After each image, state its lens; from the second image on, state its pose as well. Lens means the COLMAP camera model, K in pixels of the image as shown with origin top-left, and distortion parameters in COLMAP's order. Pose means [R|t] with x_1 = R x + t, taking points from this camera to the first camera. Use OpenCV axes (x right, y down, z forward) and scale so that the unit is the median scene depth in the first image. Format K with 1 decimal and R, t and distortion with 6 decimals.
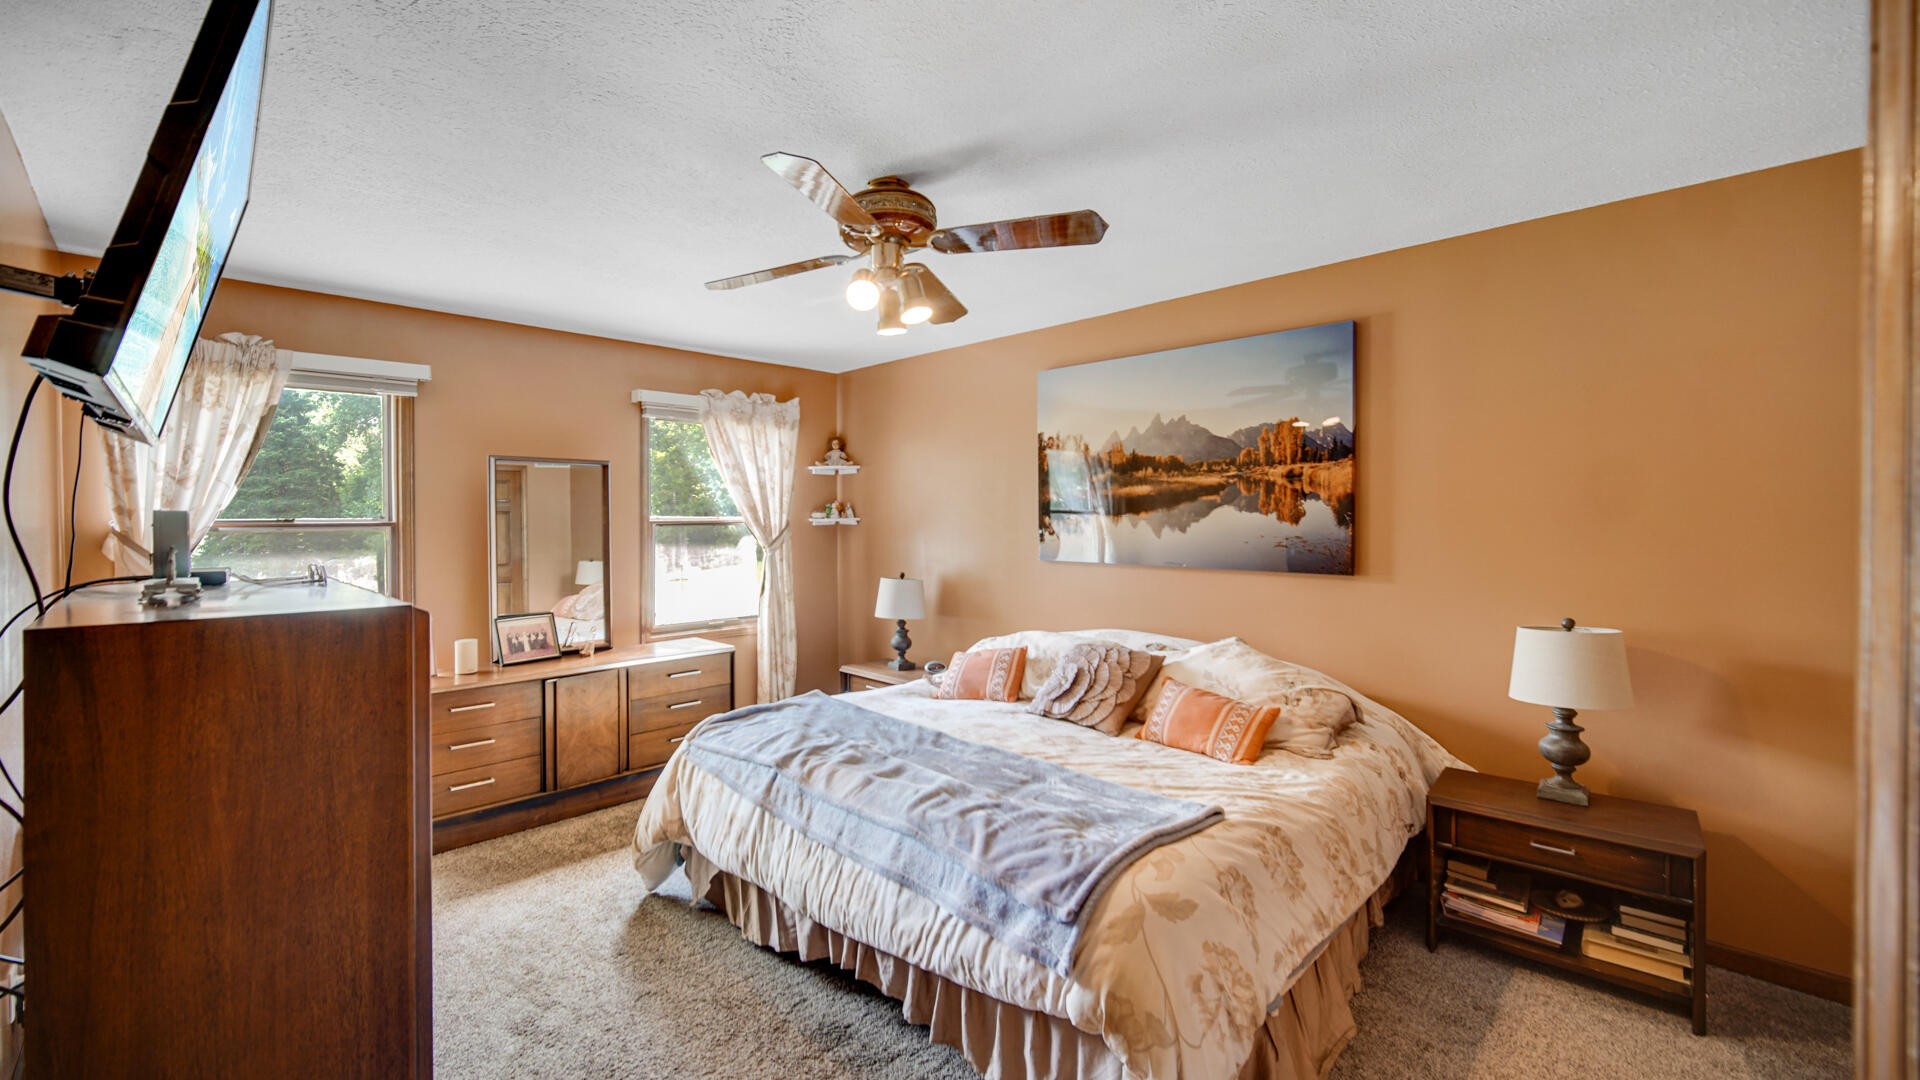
lens RADIAL K [[762.3, 0, 952.6], [0, 762.3, 532.9], [0, 0, 1]] dist [-0.001064, -0.000171]
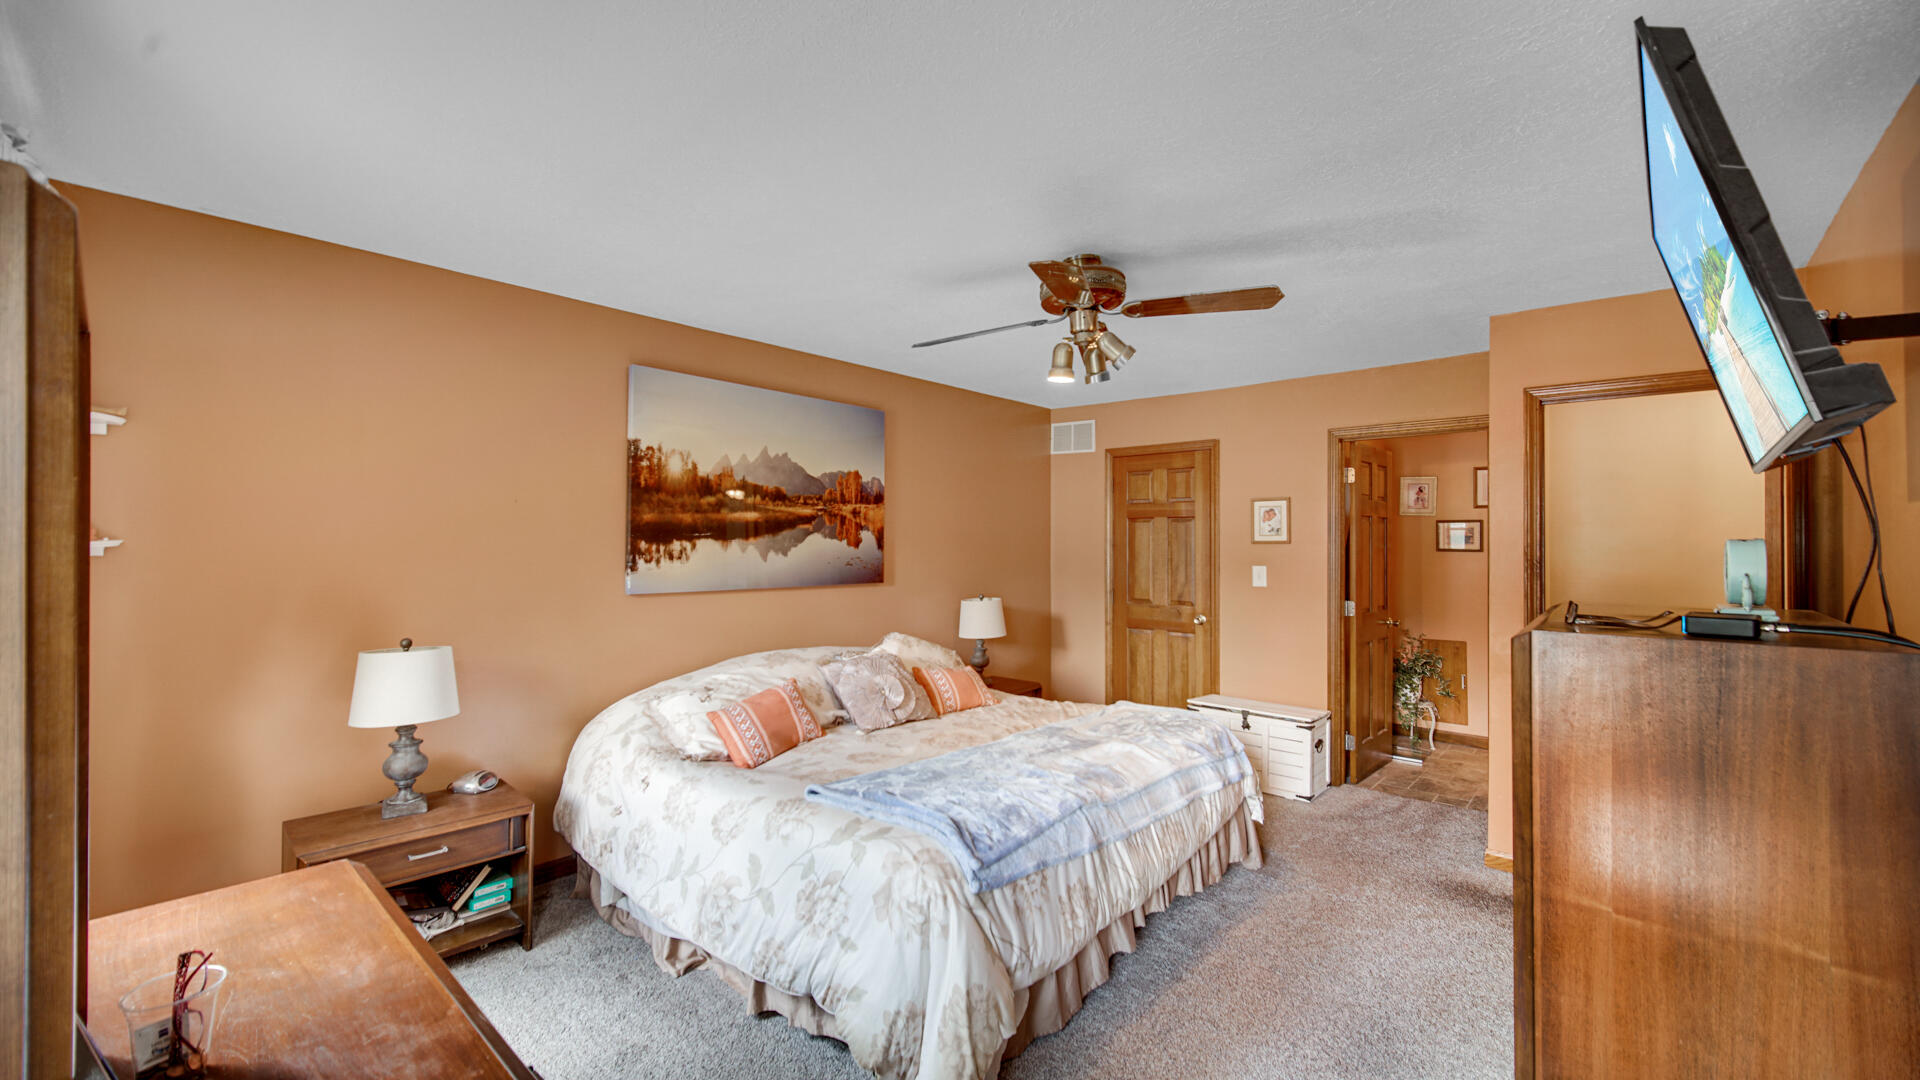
lens RADIAL K [[762.3, 0, 952.0], [0, 762.3, 540.4], [0, 0, 1]] dist [-0.001064, -0.000171]
pose [[-0.014248, 0.009898, 0.999849, -0.847453], [0.016733, 0.999813, -0.009659, -0.008995], [-0.999758, 0.016592, -0.014411, 0.789498]]
